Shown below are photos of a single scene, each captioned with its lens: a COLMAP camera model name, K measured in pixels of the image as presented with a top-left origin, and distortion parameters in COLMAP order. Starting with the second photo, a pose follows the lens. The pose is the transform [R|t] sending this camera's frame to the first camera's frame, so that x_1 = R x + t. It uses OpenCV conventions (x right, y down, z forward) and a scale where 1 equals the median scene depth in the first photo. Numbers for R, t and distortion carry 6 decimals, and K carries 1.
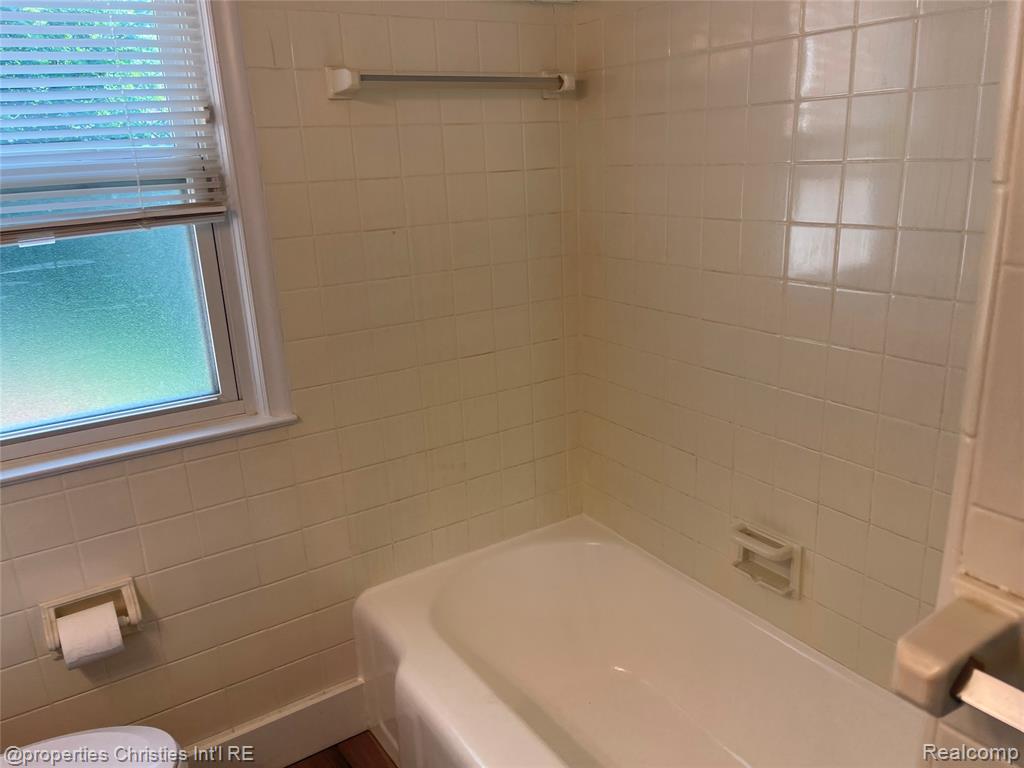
lens RADIAL K [[779.5, 0, 507.8], [0, 779.5, 391.5], [0, 0, 1]] dist [0.067729, -0.082857]
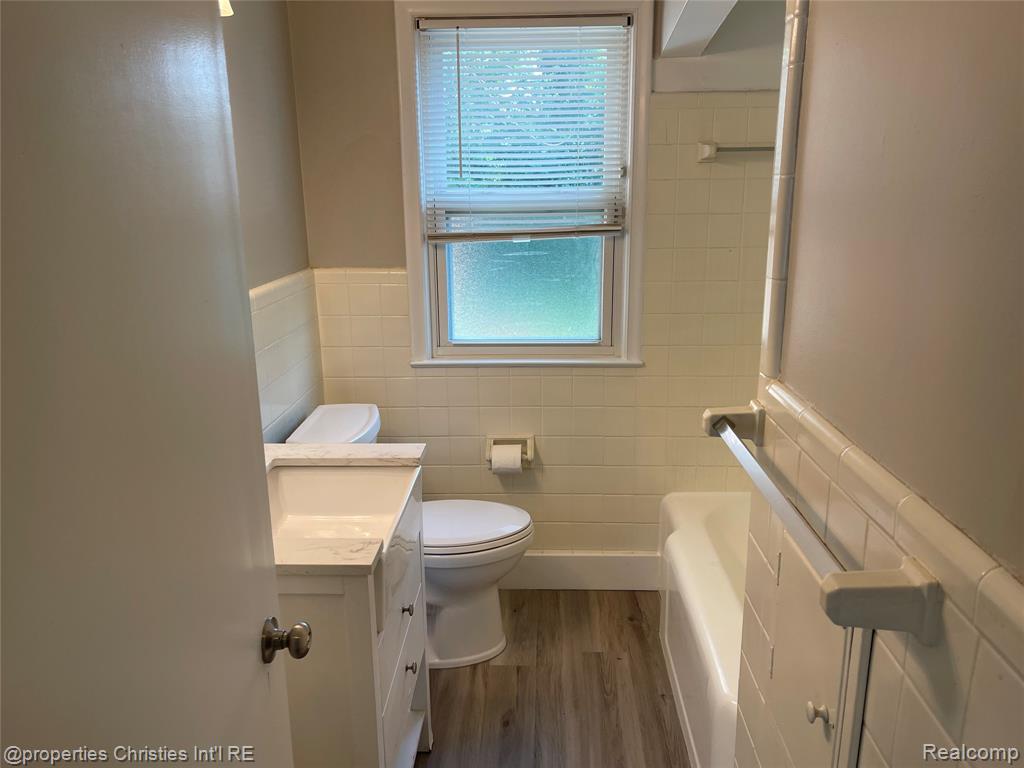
lens RADIAL K [[779.5, 0, 511.7], [0, 779.5, 380.8], [0, 0, 1]] dist [0.067729, -0.082857]
pose [[0.813615, 0.171144, -0.555644, 0.421615], [-0.191171, 0.981303, 0.022324, 0.090479], [0.549076, 0.088060, 0.831120, -0.466328]]
